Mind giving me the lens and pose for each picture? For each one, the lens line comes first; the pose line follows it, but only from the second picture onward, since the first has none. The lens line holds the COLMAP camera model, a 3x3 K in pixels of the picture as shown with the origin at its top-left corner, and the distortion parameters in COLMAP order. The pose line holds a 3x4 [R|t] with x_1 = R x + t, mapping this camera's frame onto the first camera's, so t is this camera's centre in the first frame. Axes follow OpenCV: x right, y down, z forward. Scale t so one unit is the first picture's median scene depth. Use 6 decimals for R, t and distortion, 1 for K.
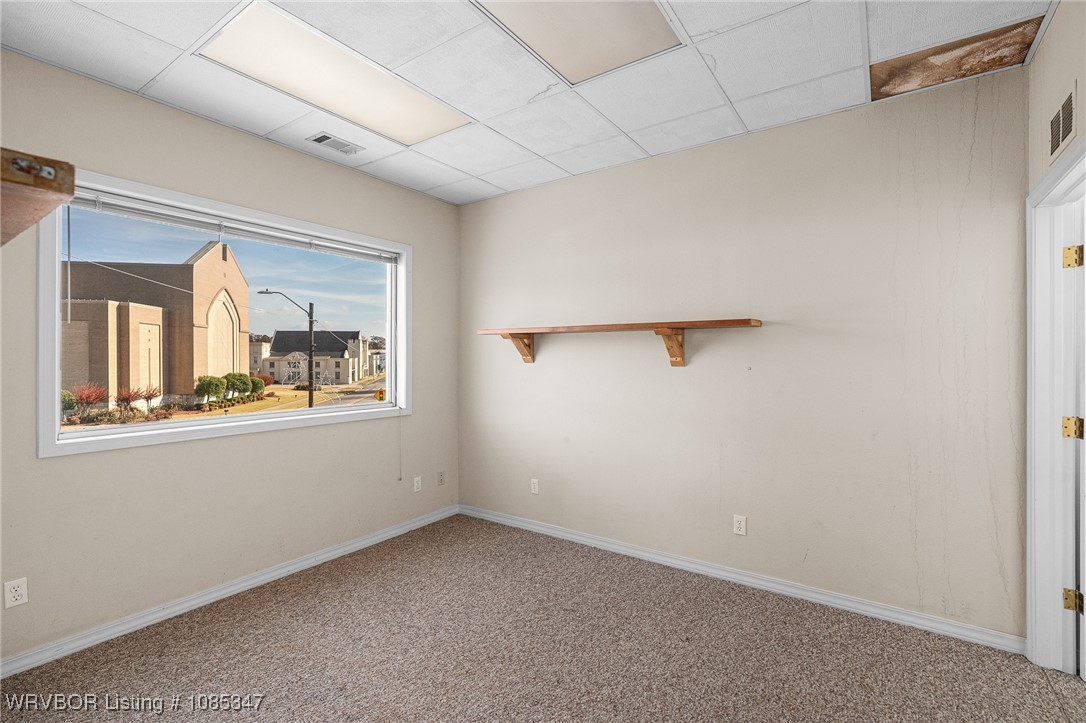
lens RADIAL K [[509.9, 0, 536.7], [0, 509.9, 365.8], [0, 0, 1]] dist [0.003354, 0.001502]
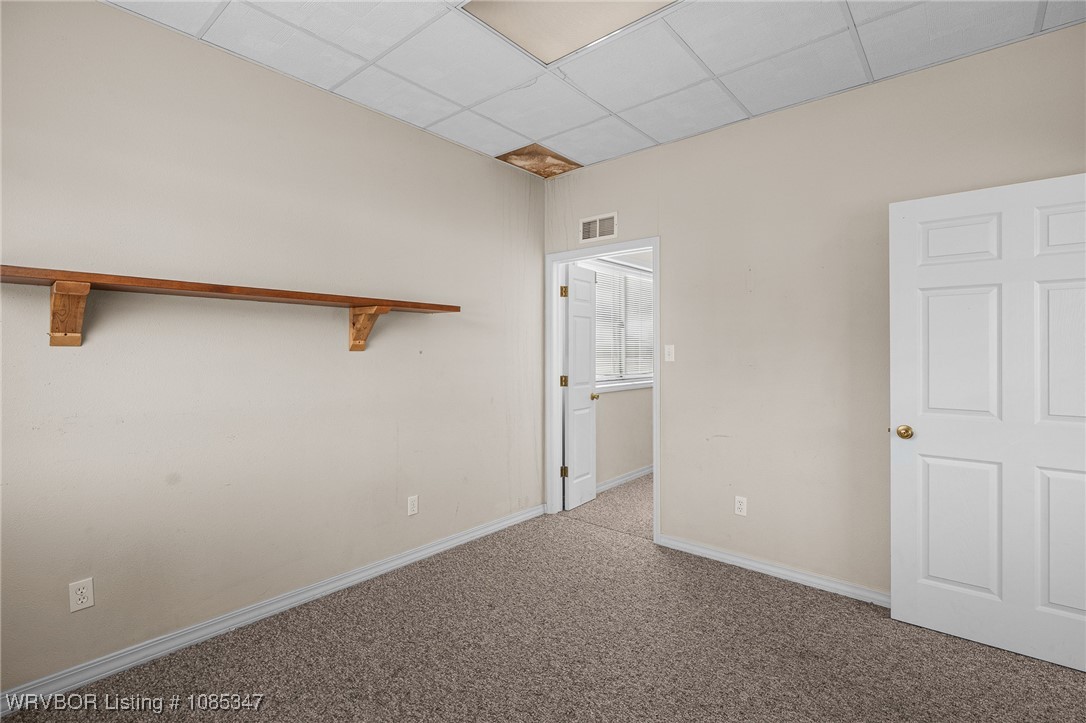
lens RADIAL K [[509.9, 0, 548.1], [0, 509.9, 361.8], [0, 0, 1]] dist [0.003354, 0.001502]
pose [[0.069587, -0.013017, 0.997491, -0.159543], [0.023813, 0.999652, 0.011384, 0.004777], [-0.997292, 0.022961, 0.069873, 0.171852]]
